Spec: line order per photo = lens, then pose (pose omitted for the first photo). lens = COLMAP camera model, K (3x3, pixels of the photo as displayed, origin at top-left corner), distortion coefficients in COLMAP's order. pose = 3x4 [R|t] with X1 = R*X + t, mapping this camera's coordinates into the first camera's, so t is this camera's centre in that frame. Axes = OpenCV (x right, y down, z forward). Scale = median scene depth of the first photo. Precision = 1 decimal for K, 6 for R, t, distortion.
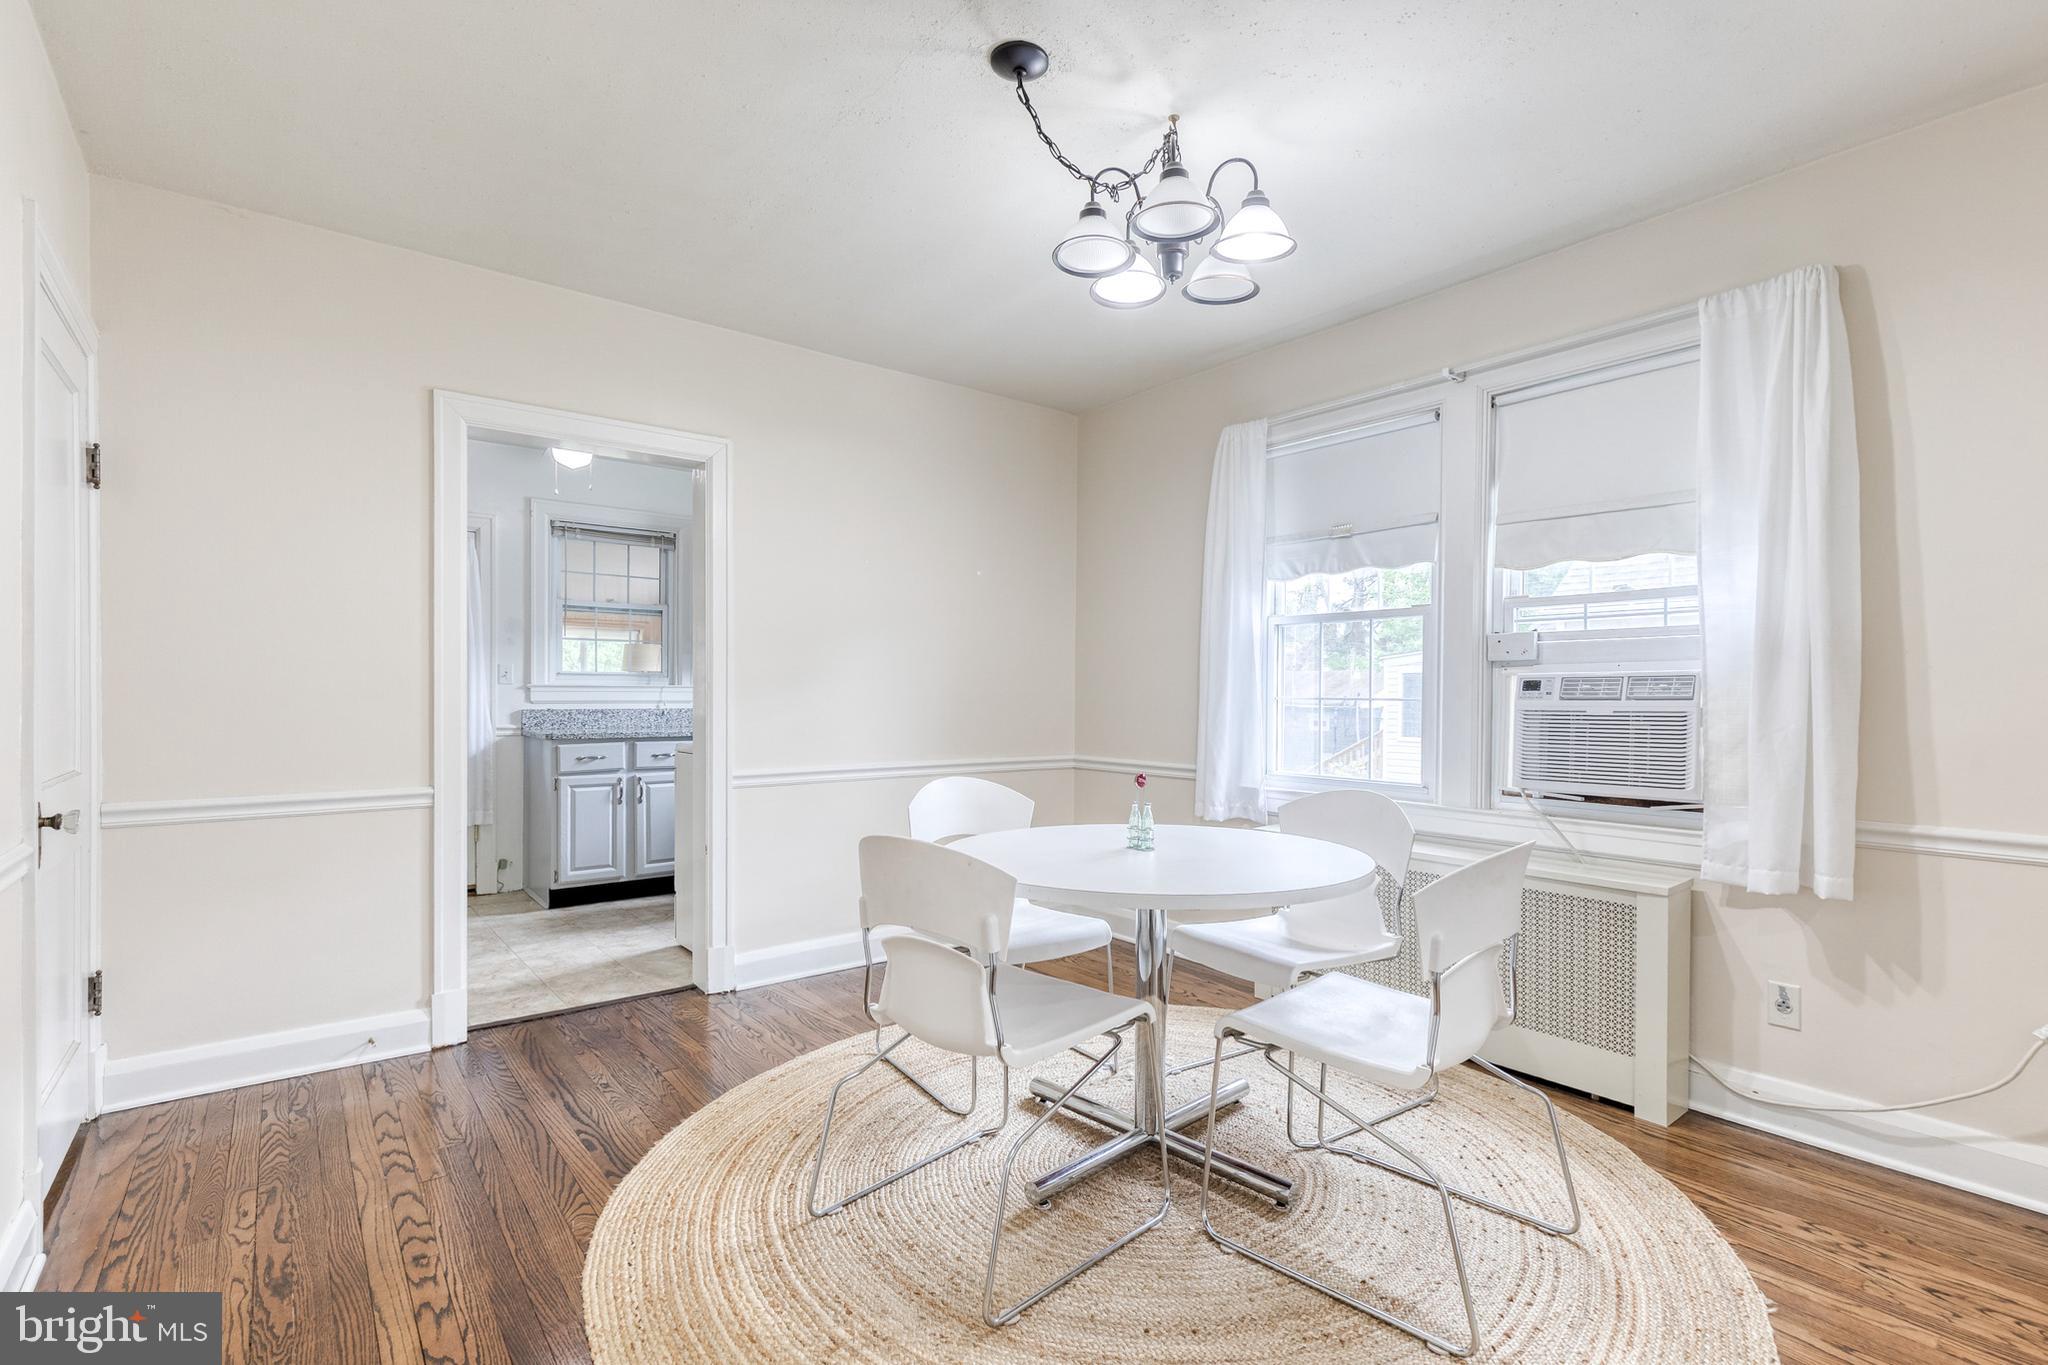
lens RADIAL K [[956.5, 0, 1050.3], [0, 956.5, 699.4], [0, 0, 1]] dist [0.005757, -0.000169]
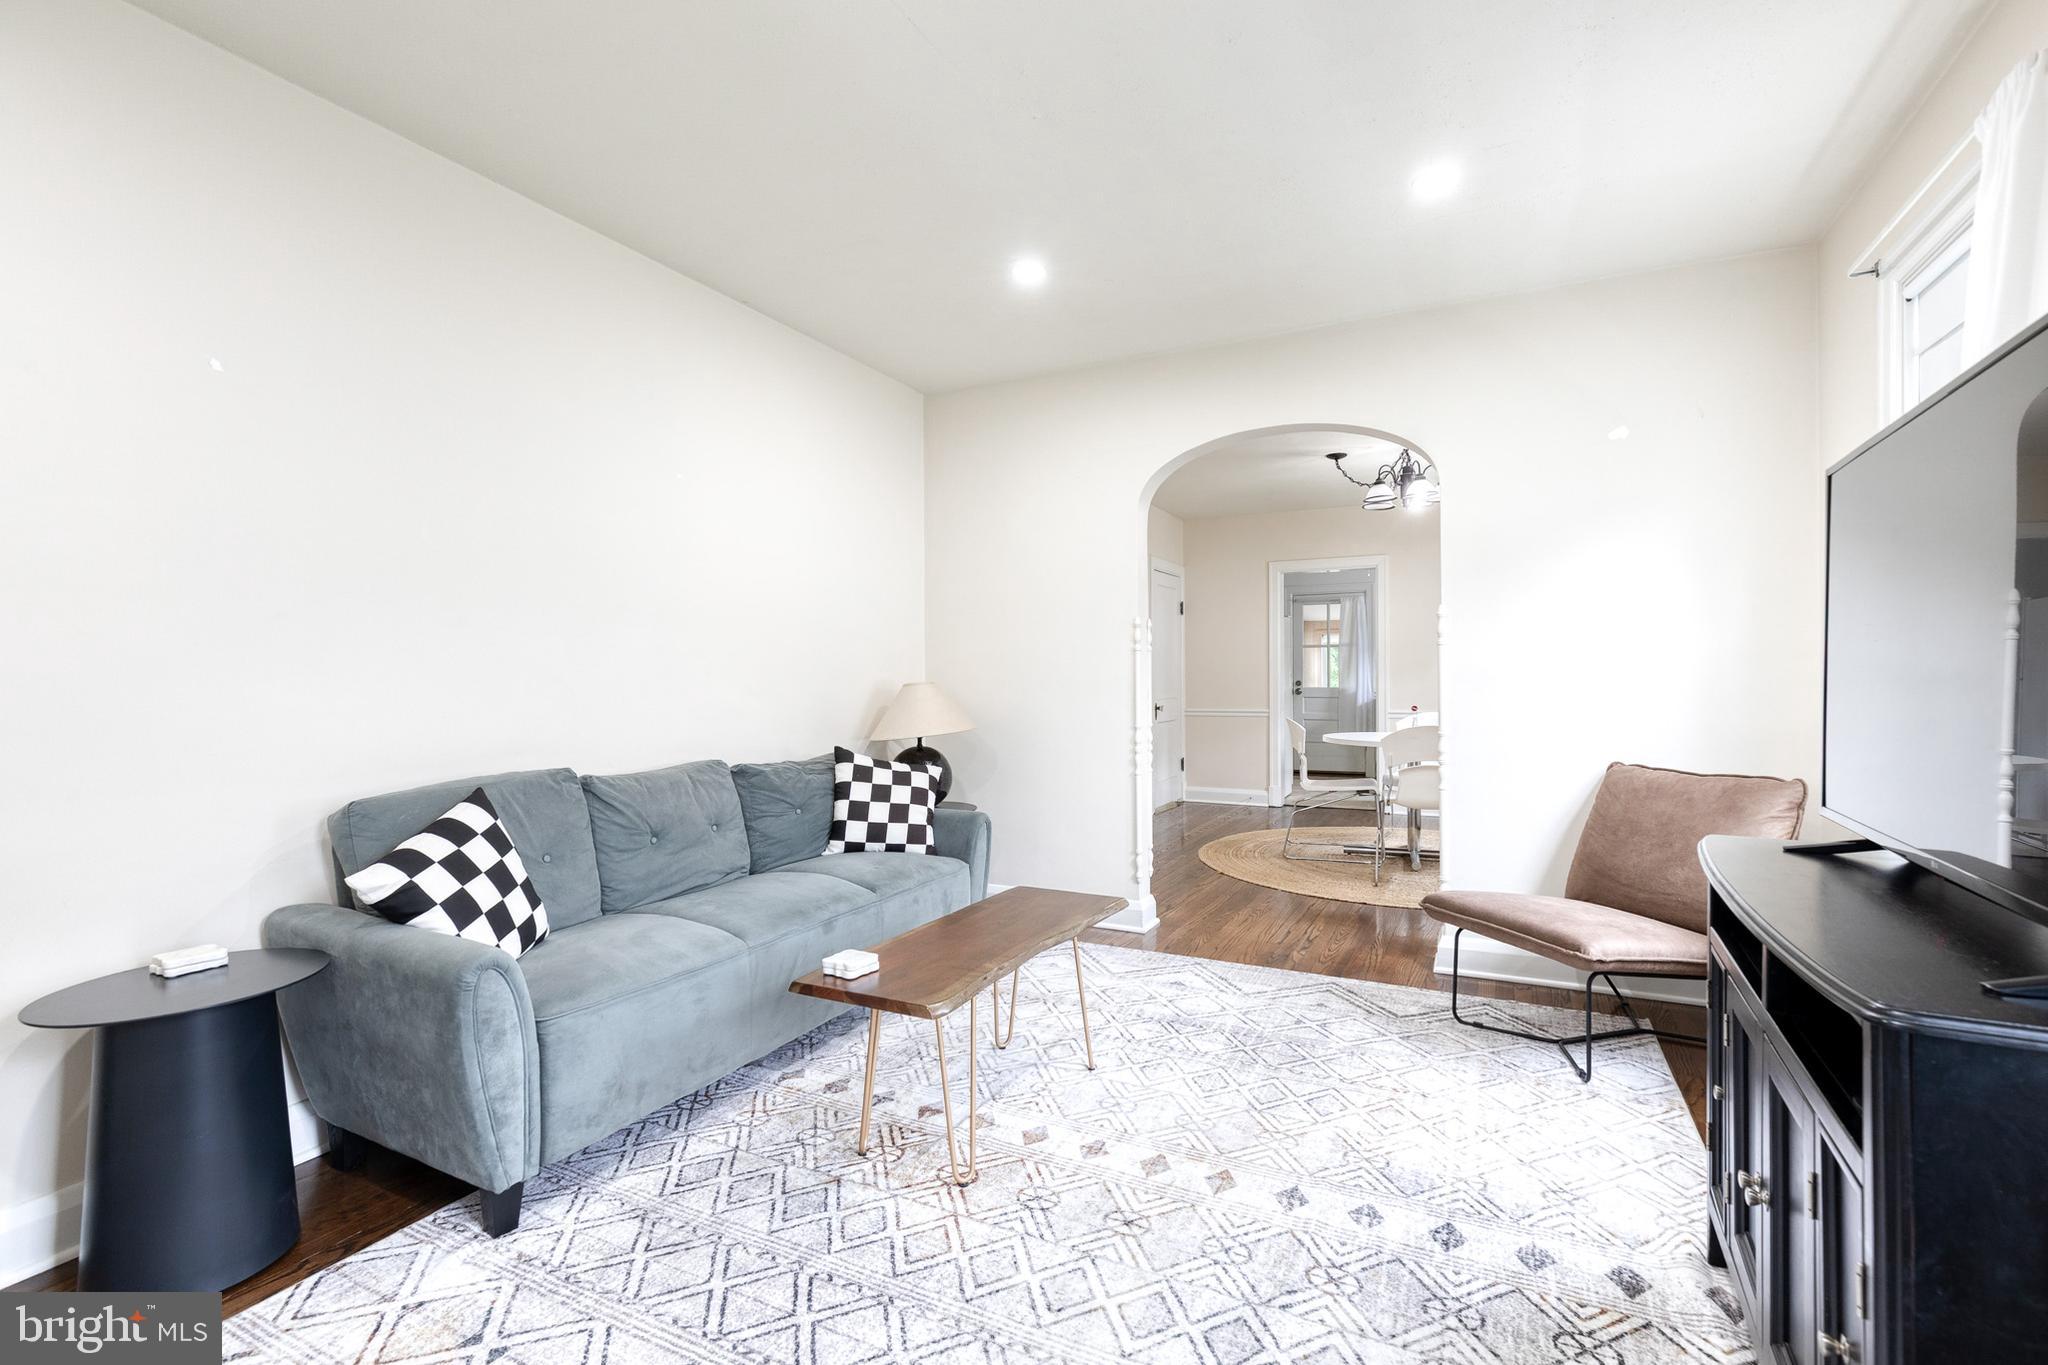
lens RADIAL K [[922.6, 0, 1044.0], [0, 922.6, 684.1], [0, 0, 1]] dist [0.008637, -0.000933]
pose [[0.422285, 0.002070, -0.906461, 1.607674], [0.001146, 0.999995, 0.002817, 0.013897], [0.906462, -0.002228, 0.422281, -0.740485]]
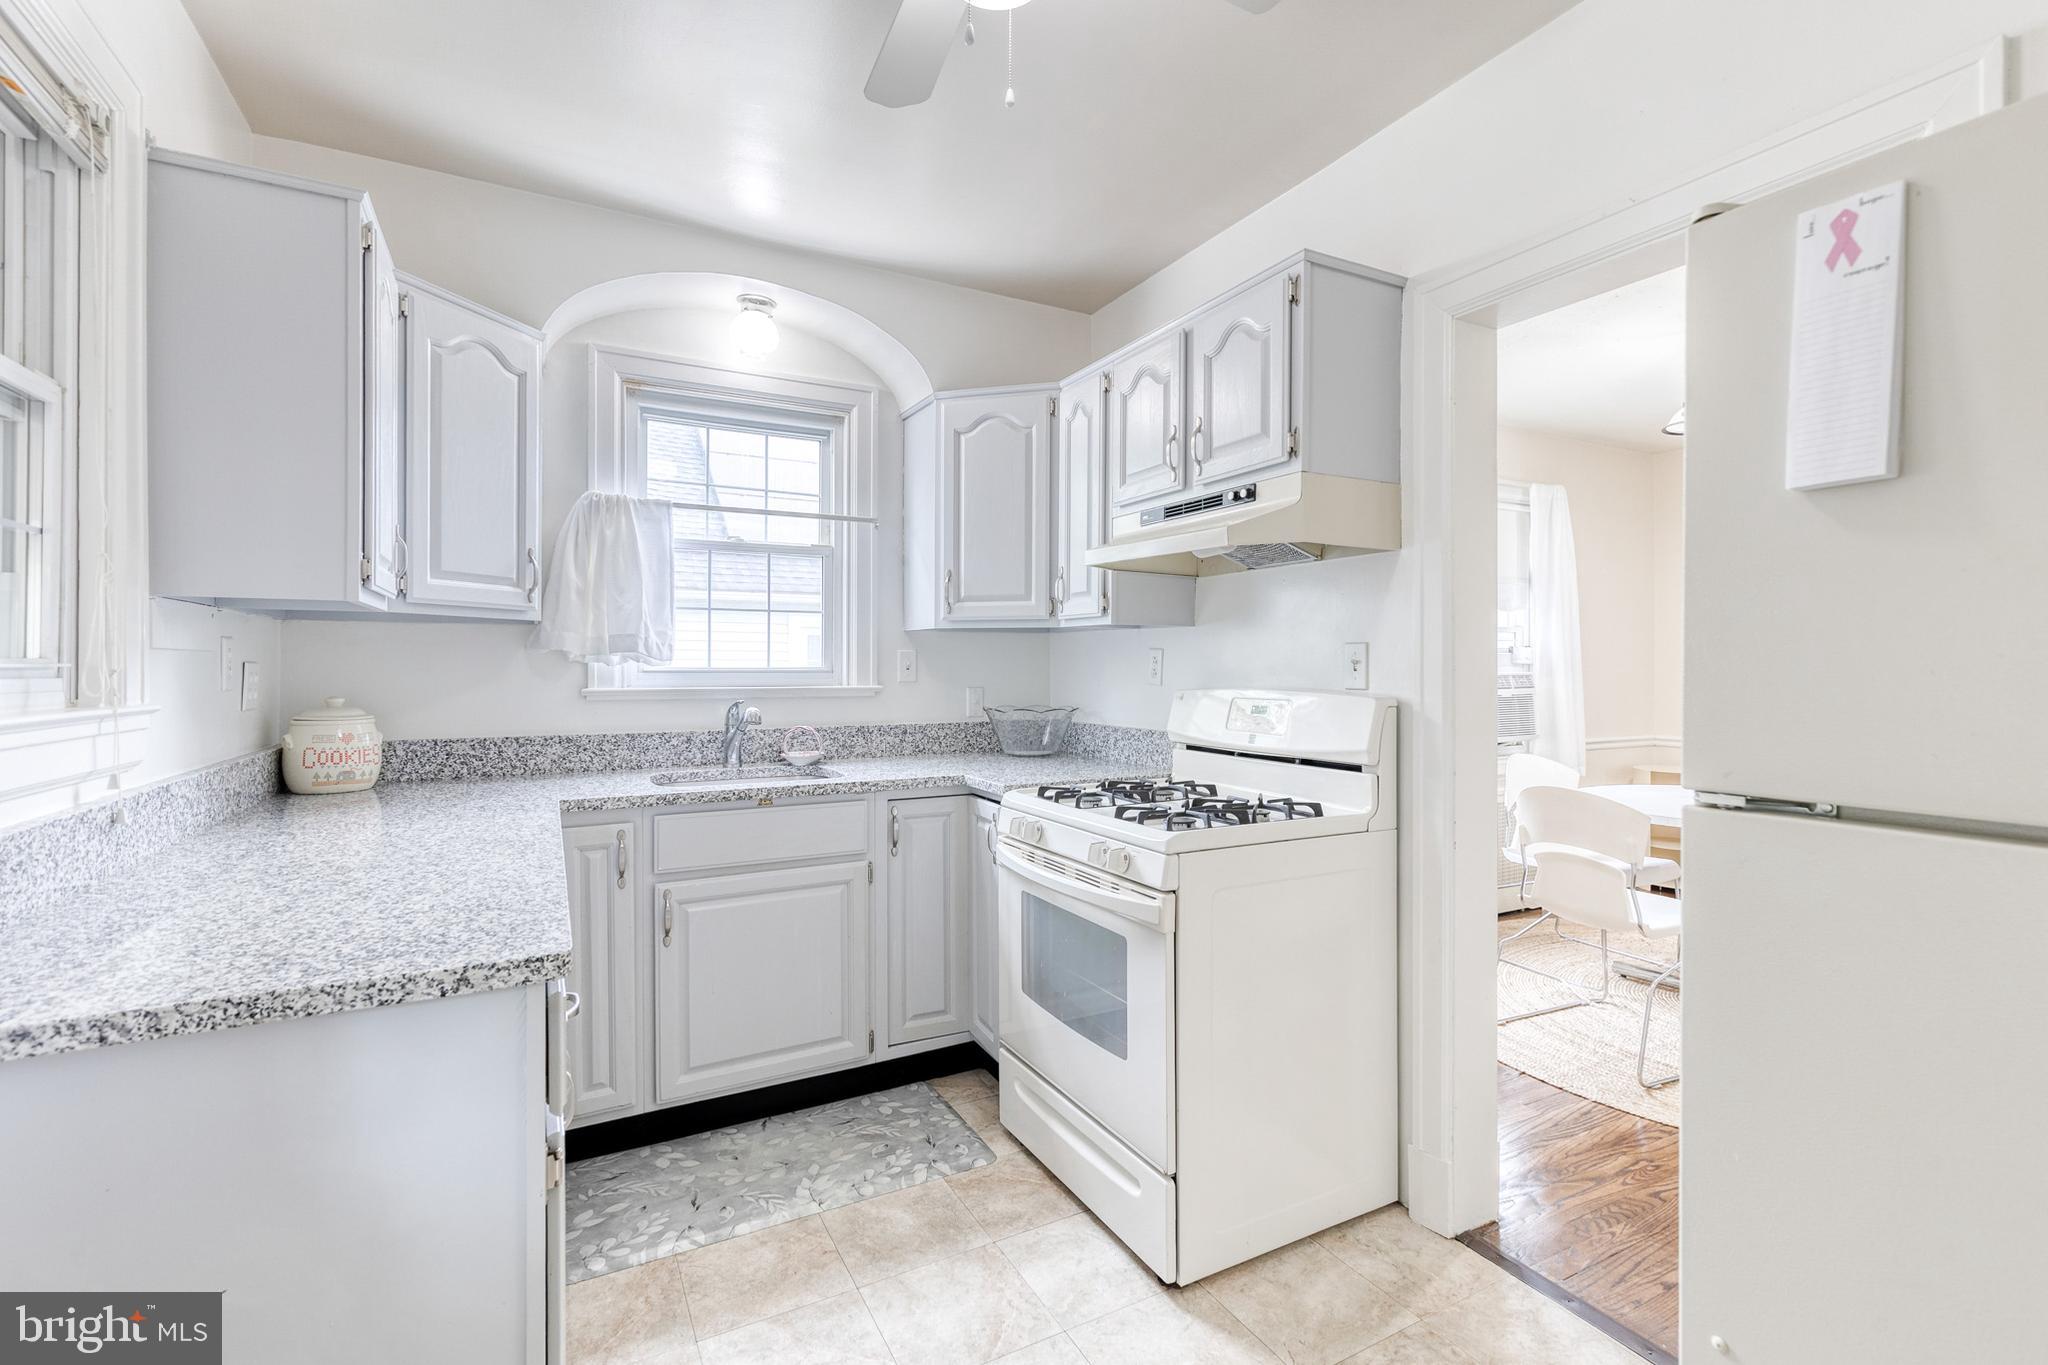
lens RADIAL K [[936.0, 0, 1033.0], [0, 936.0, 652.9], [0, 0, 1]] dist [0.011536, -0.000646]
pose [[0.184478, 0.004338, 0.982827, -1.327503], [0.000968, 0.999989, -0.004595, -0.059727], [-0.982836, 0.001799, 0.184472, 1.566227]]
